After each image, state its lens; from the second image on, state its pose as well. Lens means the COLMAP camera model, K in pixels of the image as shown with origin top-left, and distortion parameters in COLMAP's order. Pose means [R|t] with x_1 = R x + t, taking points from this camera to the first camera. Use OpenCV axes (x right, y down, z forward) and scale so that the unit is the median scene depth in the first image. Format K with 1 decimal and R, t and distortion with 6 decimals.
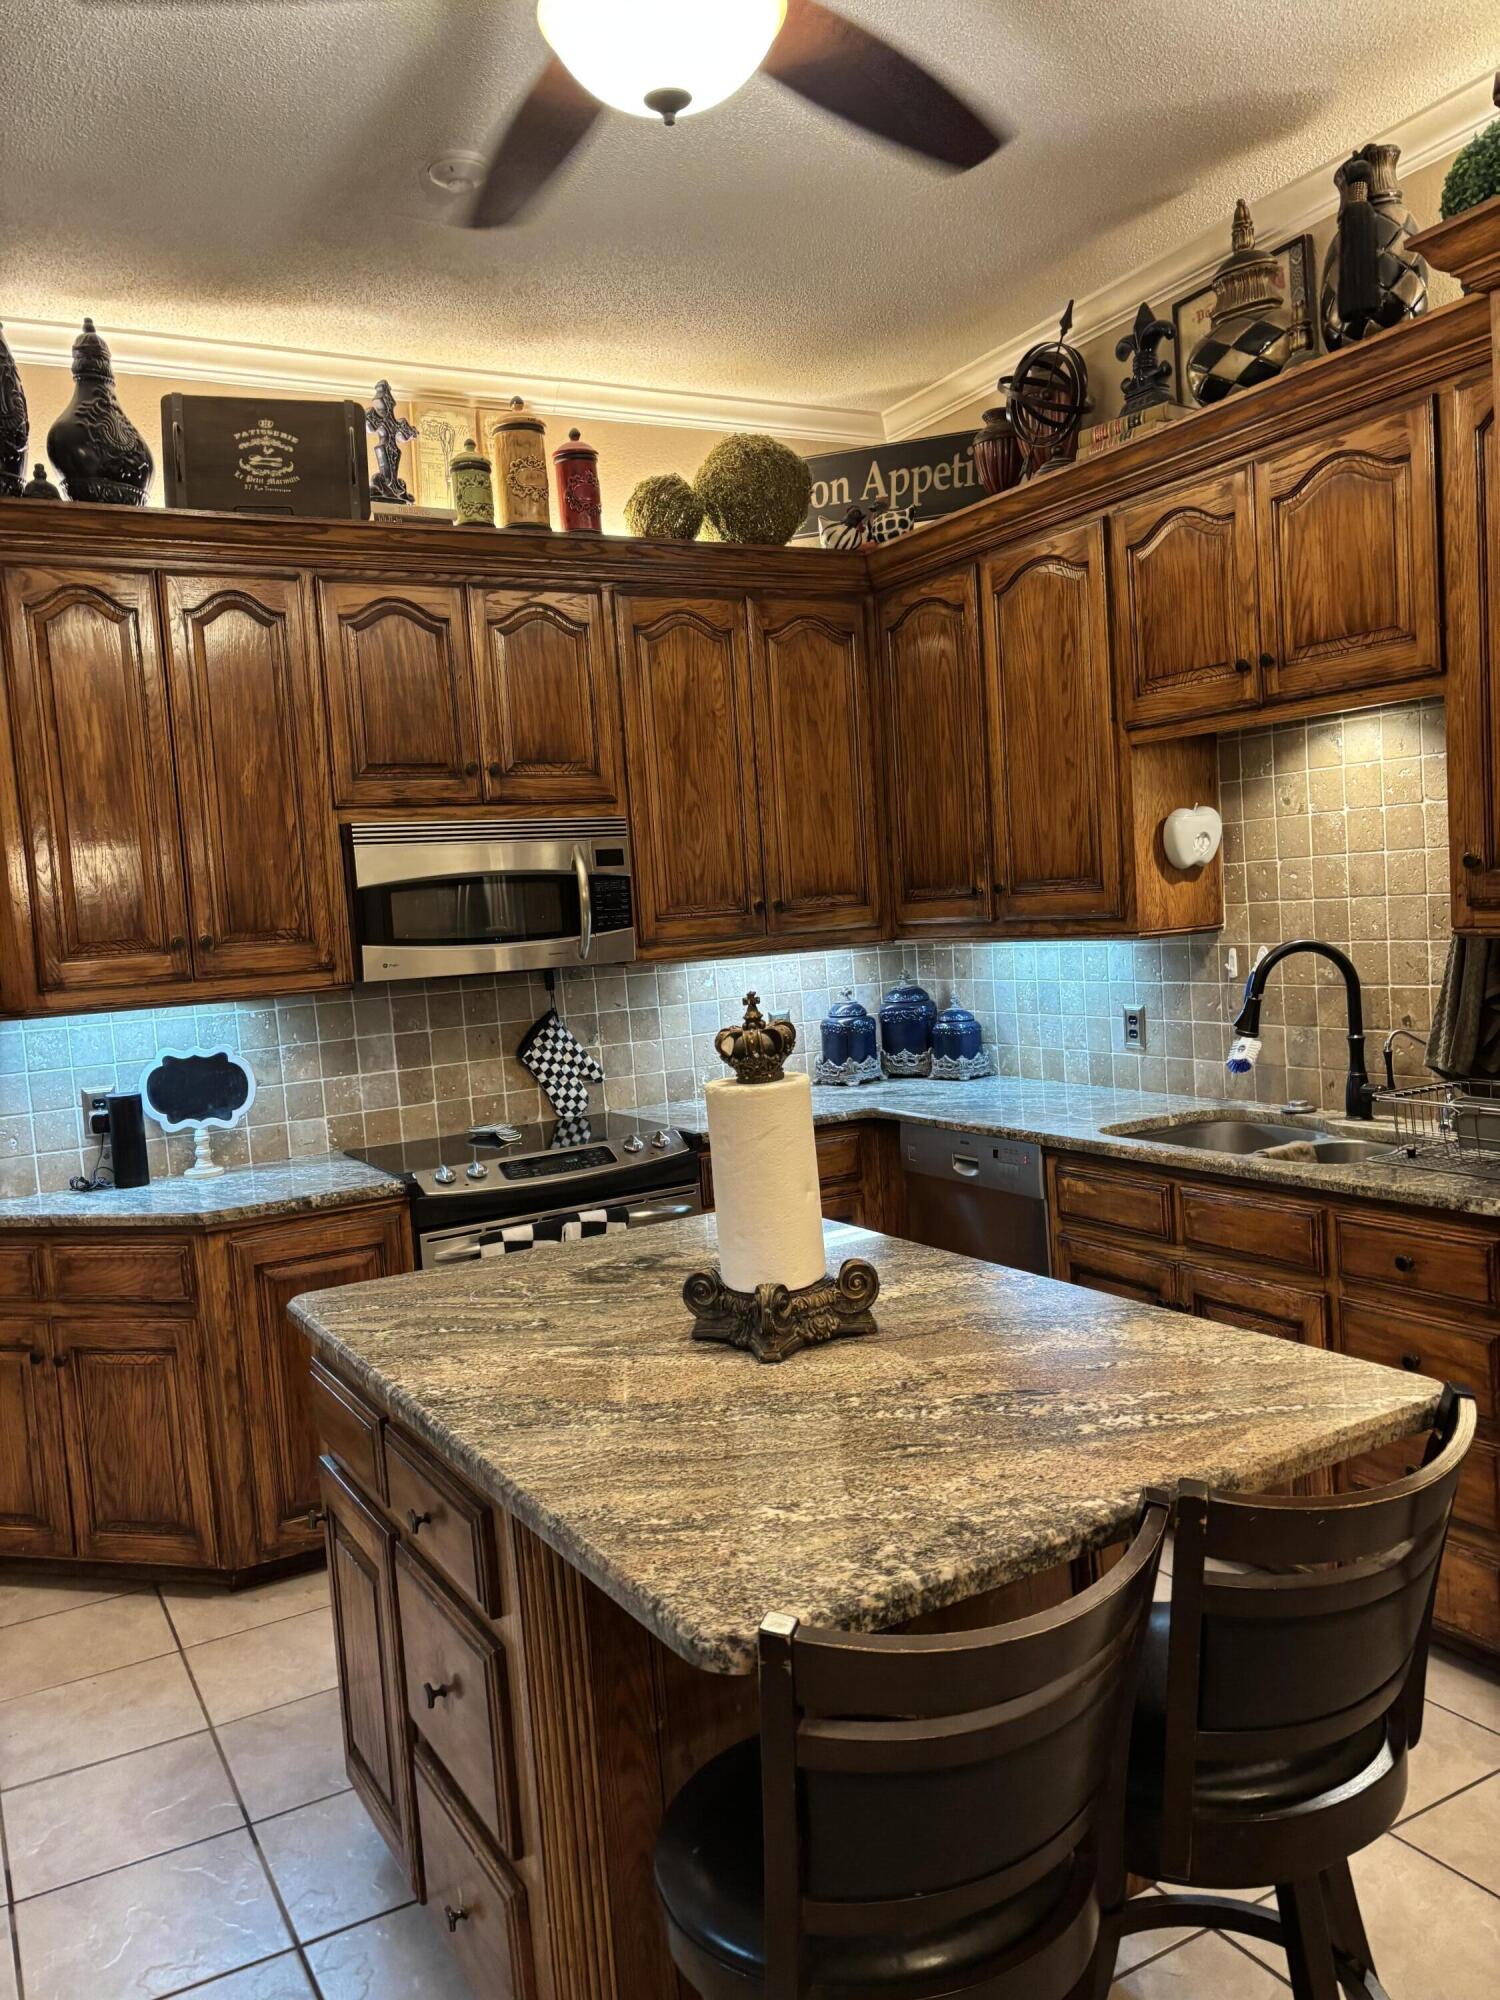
lens RADIAL K [[1509.1, 0, 757.9], [0, 1509.1, 988.2], [0, 0, 1]] dist [0.080266, -0.129371]
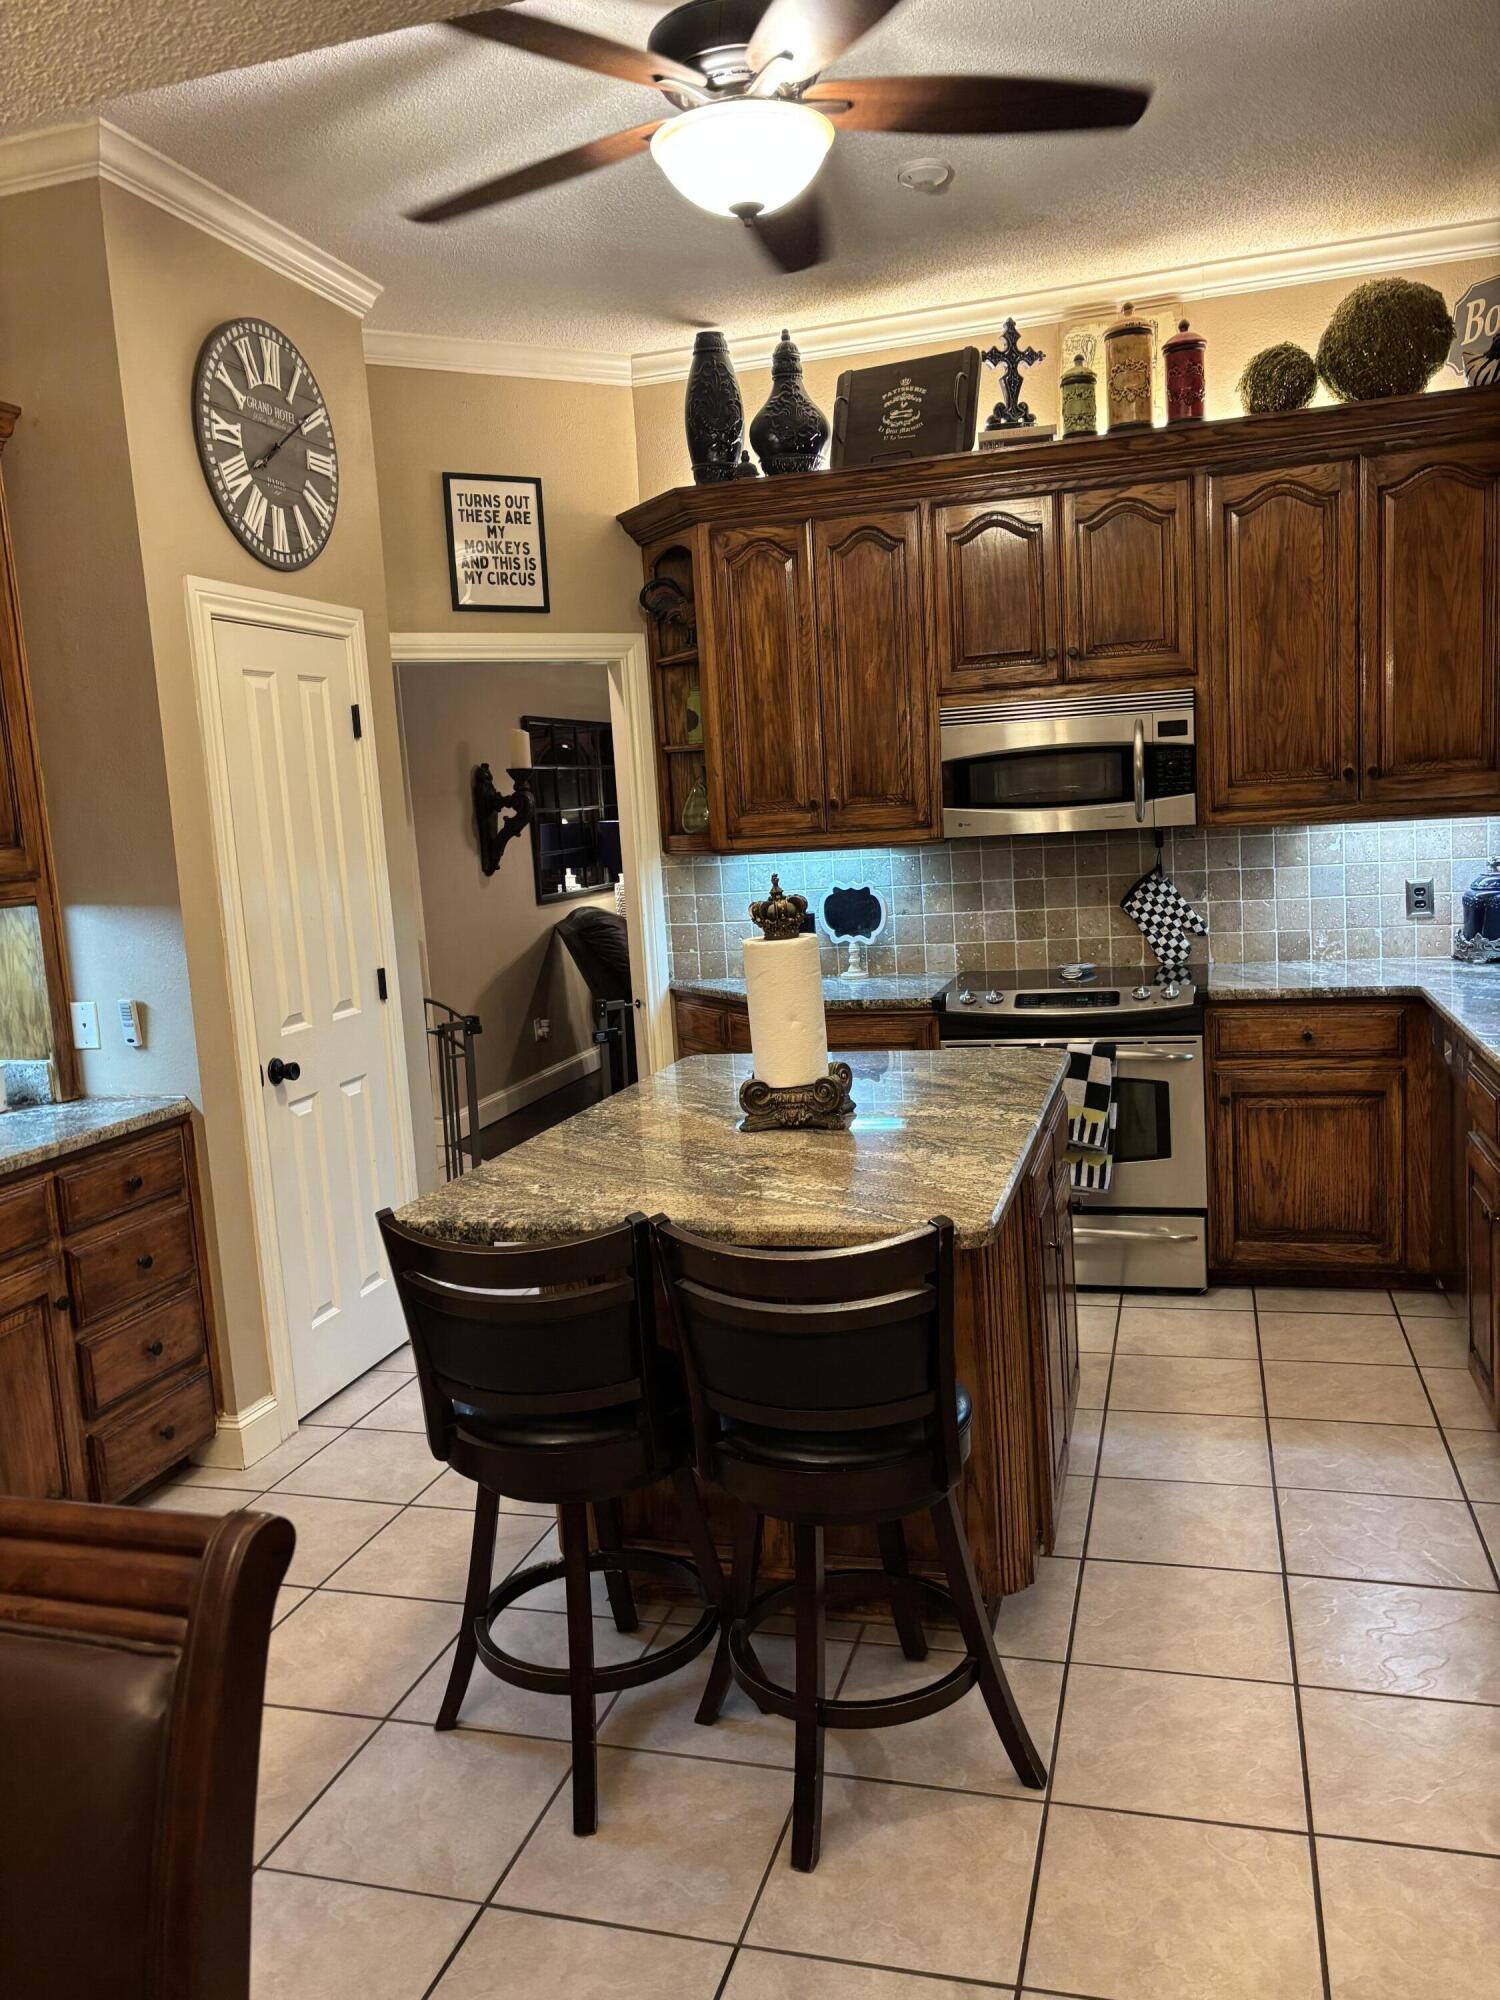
lens RADIAL K [[1525.5, 0, 750.0], [0, 1525.5, 1000.0], [0, 0, 1]] dist [0.045602, -0.074842]
pose [[0.702150, 0.116080, -0.702504, 0.500338], [-0.026830, 0.990234, 0.136808, -0.037416], [0.711524, -0.077211, 0.698407, 0.000211]]
